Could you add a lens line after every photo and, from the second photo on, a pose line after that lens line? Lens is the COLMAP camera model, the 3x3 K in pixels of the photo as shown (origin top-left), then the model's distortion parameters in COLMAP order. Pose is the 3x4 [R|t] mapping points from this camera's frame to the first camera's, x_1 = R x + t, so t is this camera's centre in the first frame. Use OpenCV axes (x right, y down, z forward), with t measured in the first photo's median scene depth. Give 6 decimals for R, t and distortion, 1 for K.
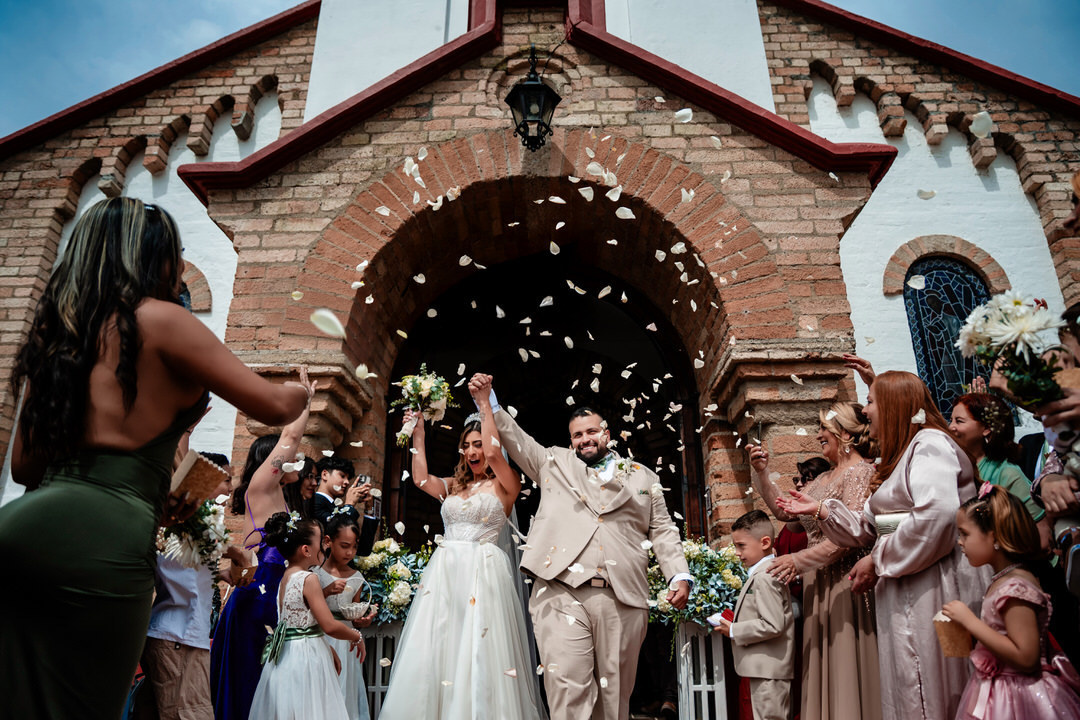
lens RADIAL K [[763.7, 0, 540.0], [0, 763.7, 360.0], [0, 0, 1]] dist [-0.151912, 0.122134]
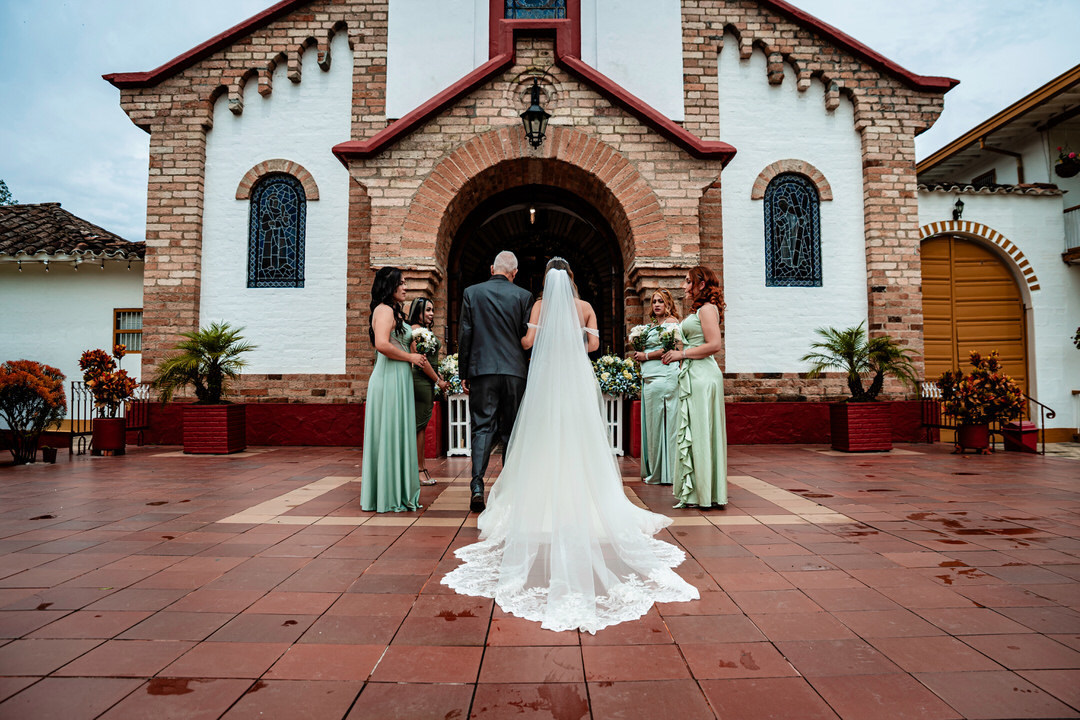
lens RADIAL K [[763.7, 0, 540.0], [0, 763.7, 360.0], [0, 0, 1]] dist [-0.151912, 0.122134]
pose [[0.999140, 0.011758, 0.039756, -0.043559], [-0.022974, 0.955266, 0.294856, -0.221036], [-0.034510, -0.295516, 0.954714, -0.604685]]
